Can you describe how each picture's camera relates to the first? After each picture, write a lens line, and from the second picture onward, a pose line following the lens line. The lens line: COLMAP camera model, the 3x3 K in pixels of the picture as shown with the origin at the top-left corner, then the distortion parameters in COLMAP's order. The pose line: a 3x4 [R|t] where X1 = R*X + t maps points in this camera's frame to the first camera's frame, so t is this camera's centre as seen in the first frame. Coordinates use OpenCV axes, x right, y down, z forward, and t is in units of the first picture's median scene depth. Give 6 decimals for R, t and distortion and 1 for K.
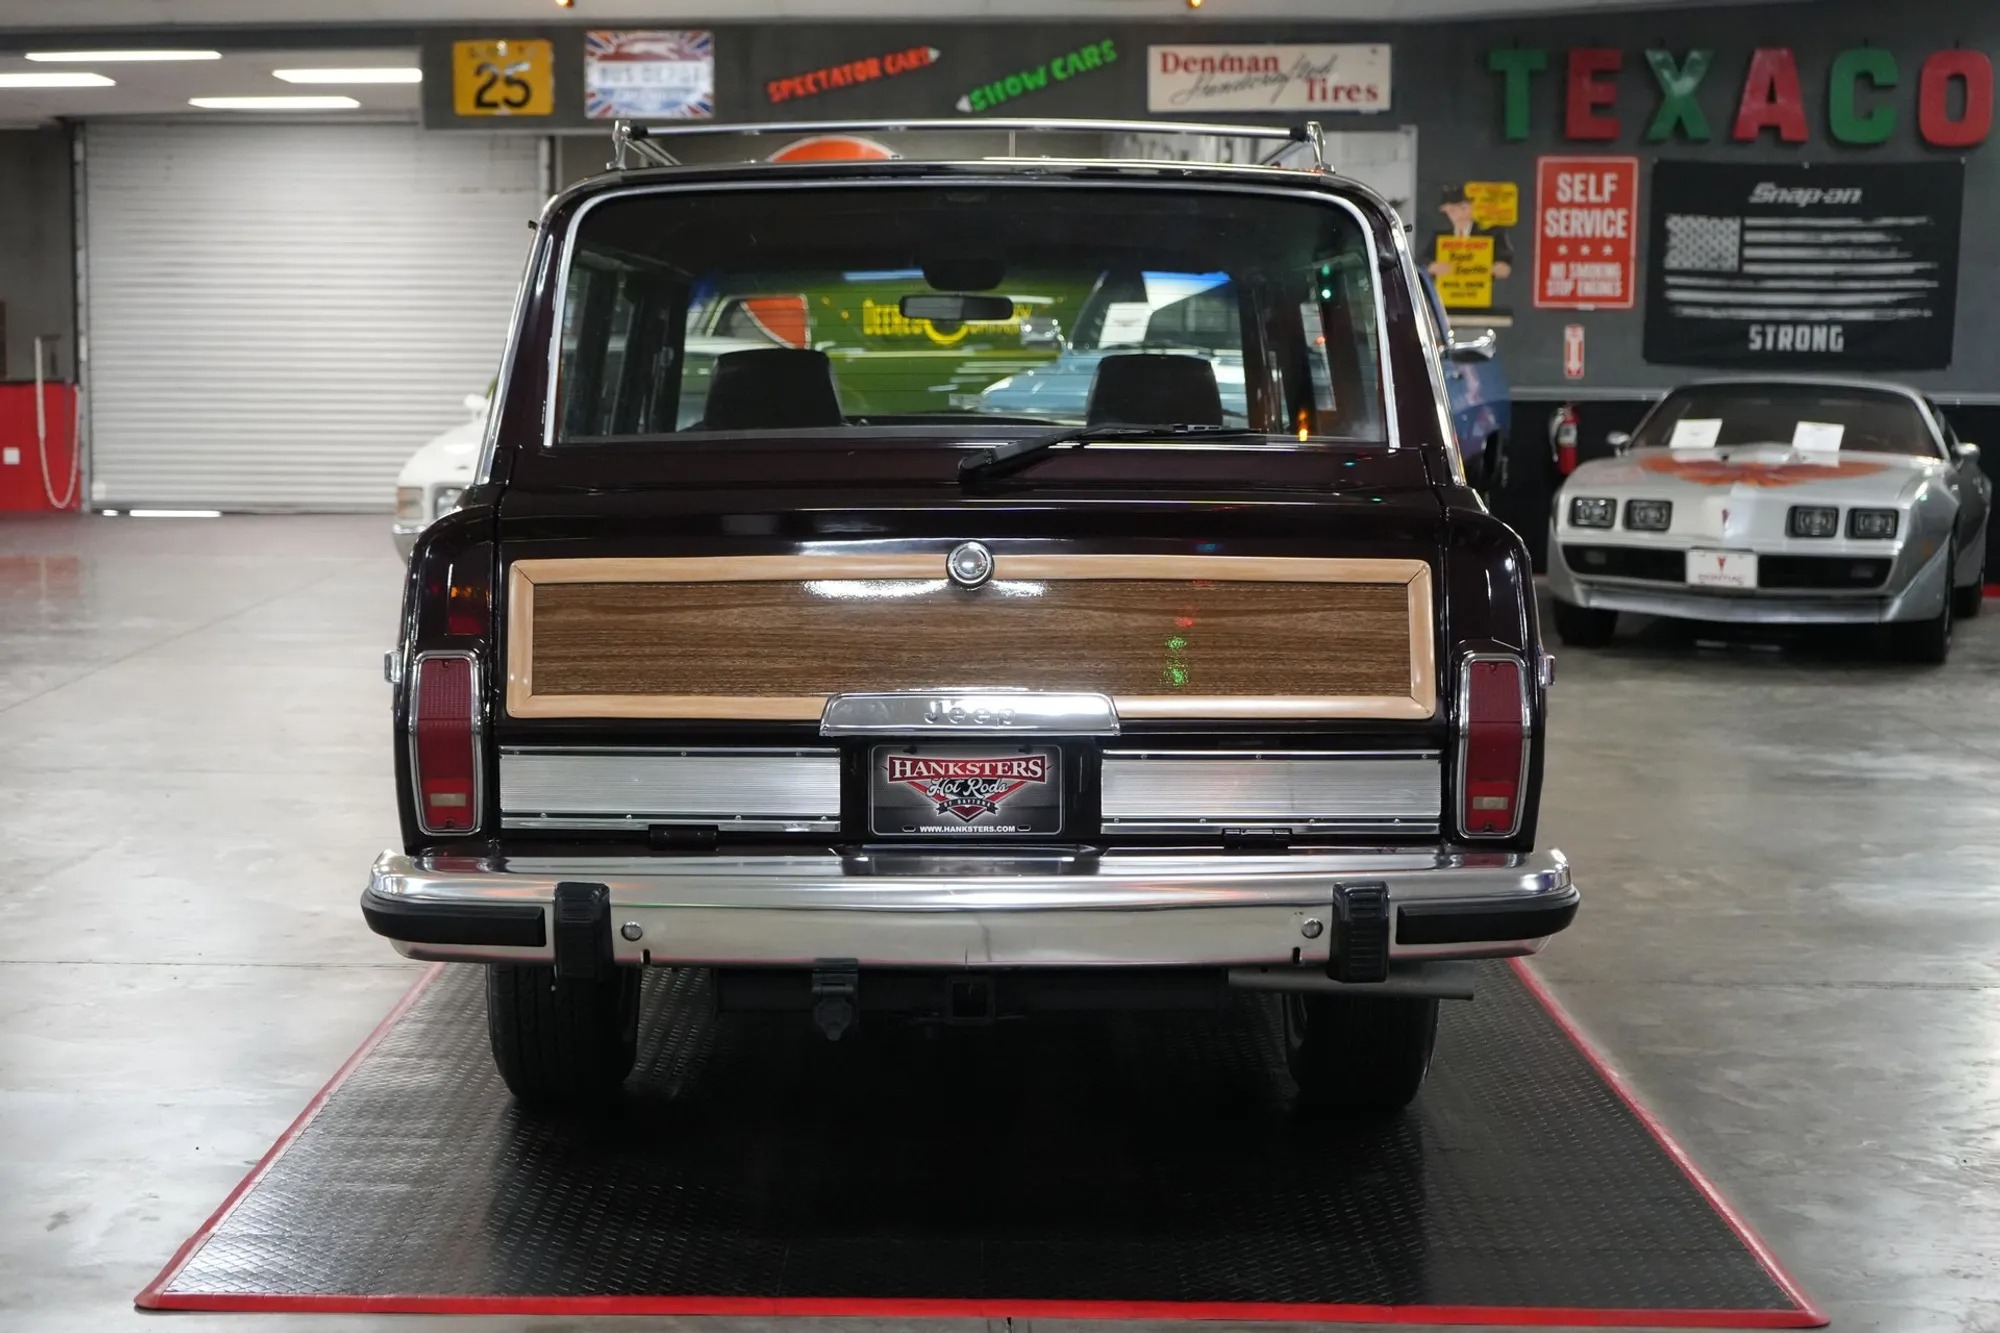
lens RADIAL K [[3228.7, 0, 1000.0], [0, 3228.7, 666.5], [0, 0, 1]] dist [-0.021255, -0.000049]
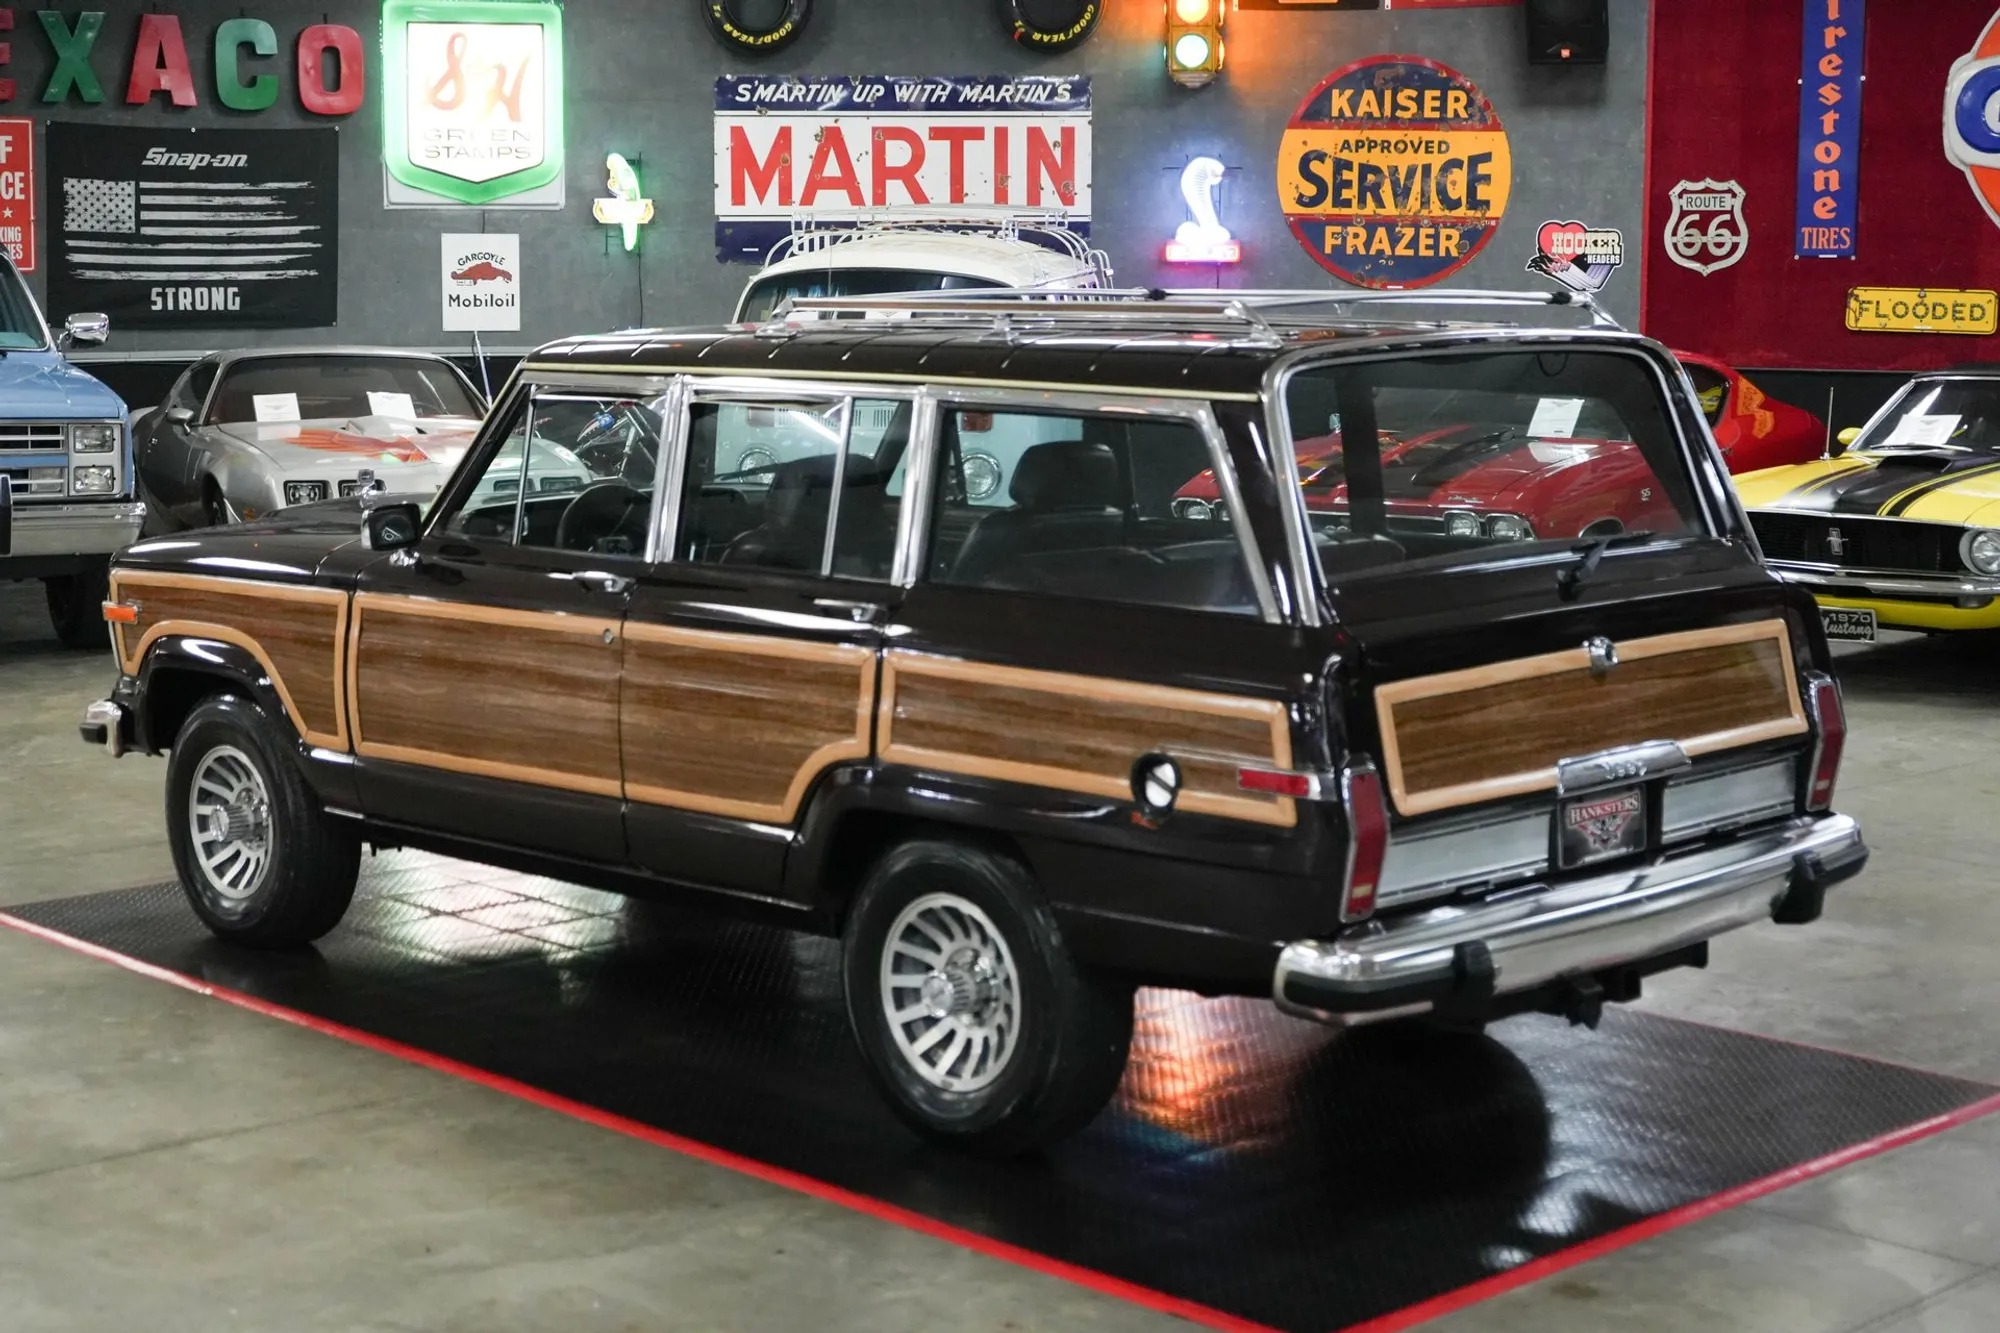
lens RADIAL K [[3228.7, 0, 1000.0], [0, 3228.7, 666.5], [0, 0, 1]] dist [-0.021255, -0.000049]
pose [[0.712785, -0.099485, 0.694291, -0.294840], [0.074175, 0.995030, 0.066427, -0.034540], [-0.697449, 0.004151, 0.716622, 0.085990]]
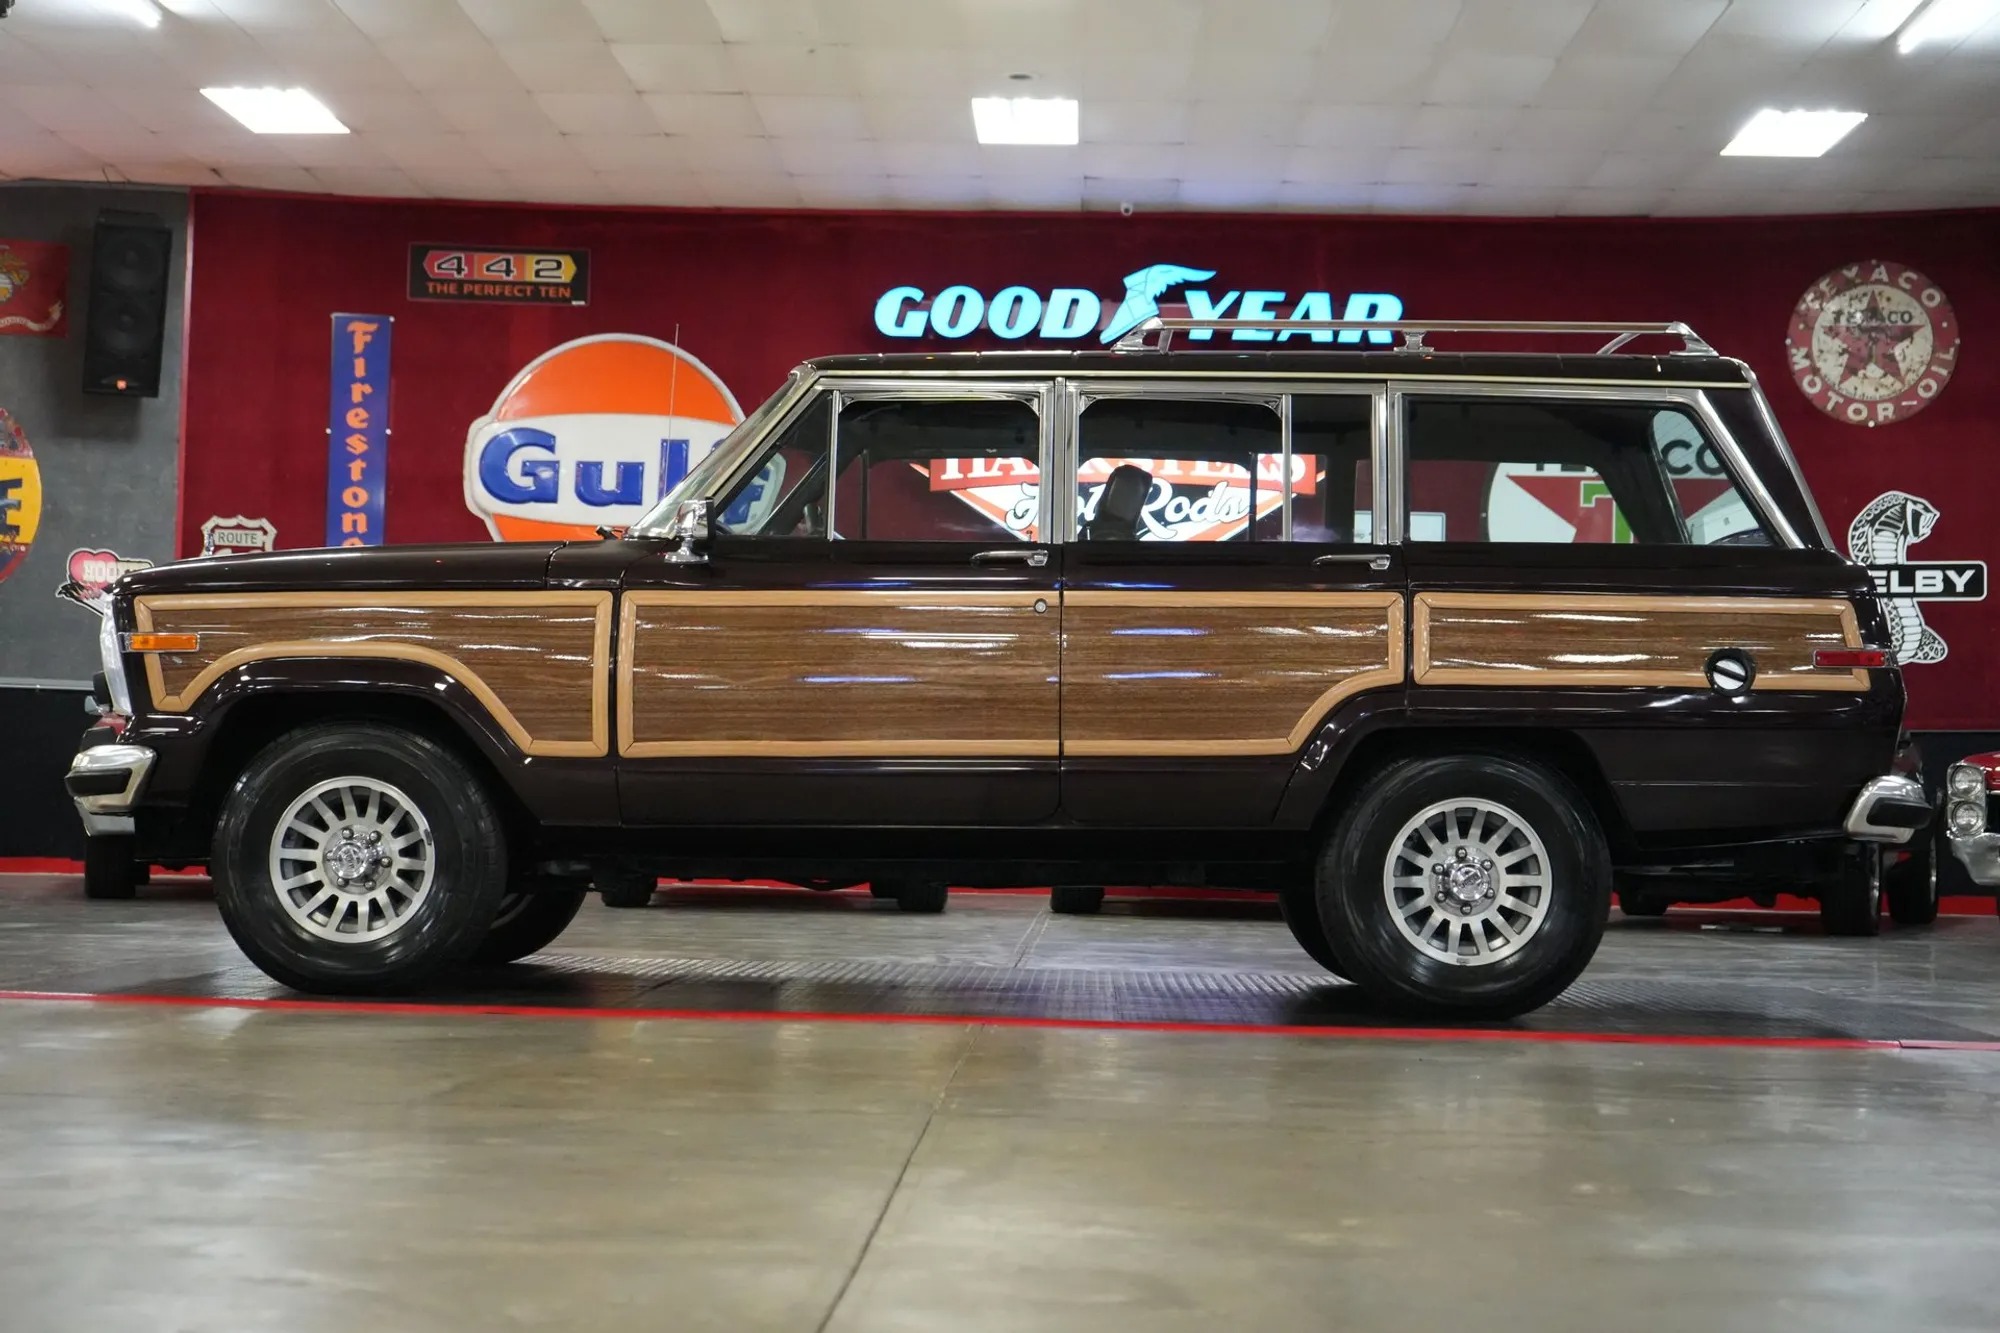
lens RADIAL K [[3228.7, 0, 1000.0], [0, 3228.7, 666.5], [0, 0, 1]] dist [-0.021255, -0.000049]
pose [[0.018924, 0.035696, 0.999183, -0.482920], [0.082518, 0.995897, -0.037142, 0.008129], [-0.996410, 0.083154, 0.015901, 0.404368]]
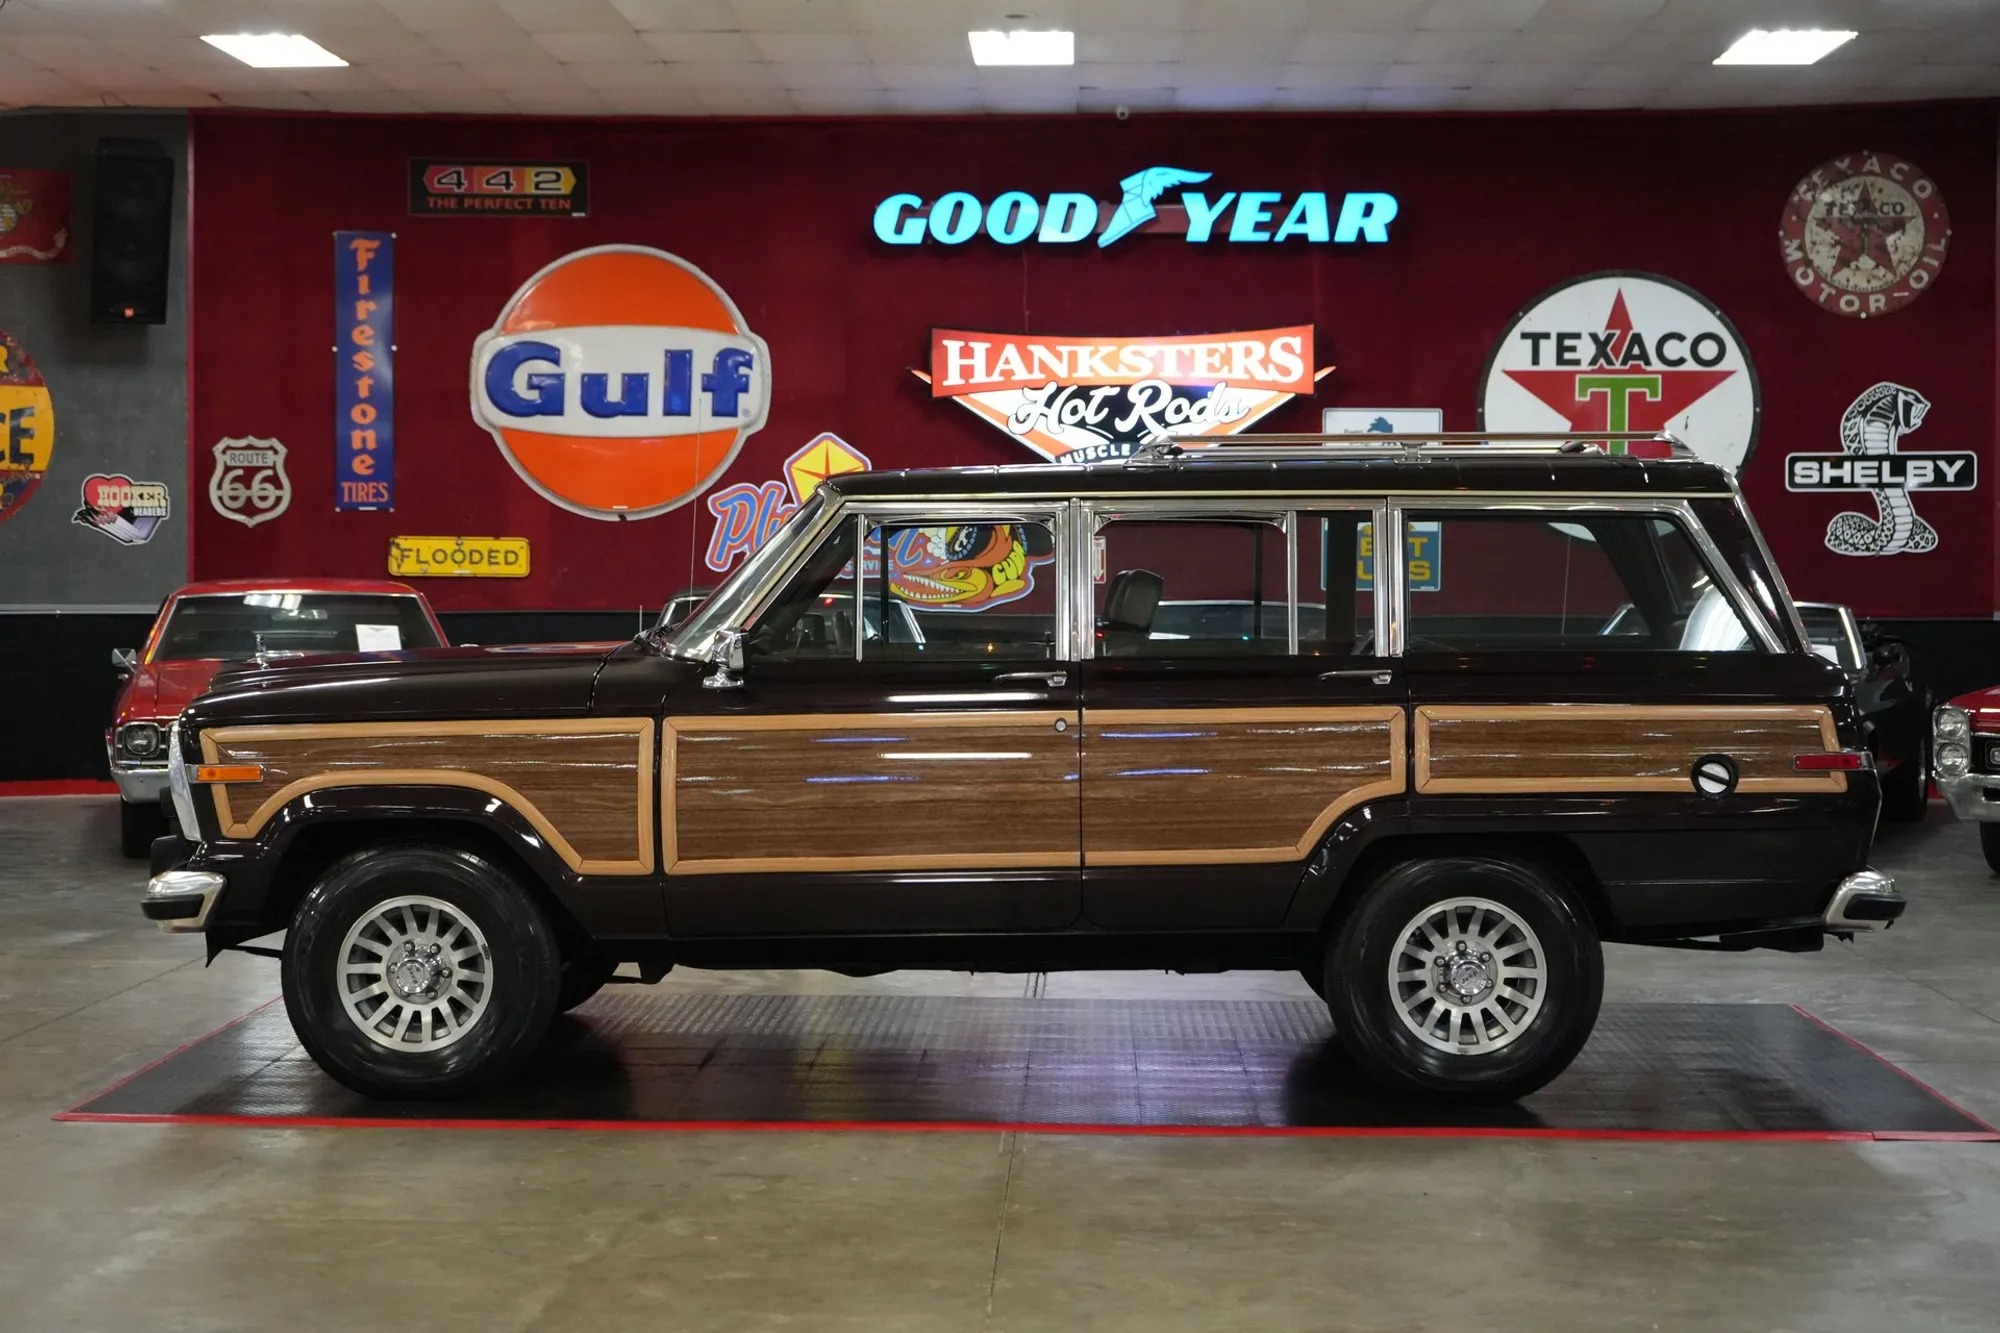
lens RADIAL K [[3257.2, 0, 1000.0], [0, 3257.2, 666.5], [0, 0, 1]] dist [-0.020173, 0.014589]
pose [[0.017185, -0.038257, 0.999120, -0.510335], [0.101101, 0.994213, 0.036330, -0.041221], [-0.994728, 0.100388, 0.020954, 0.403198]]
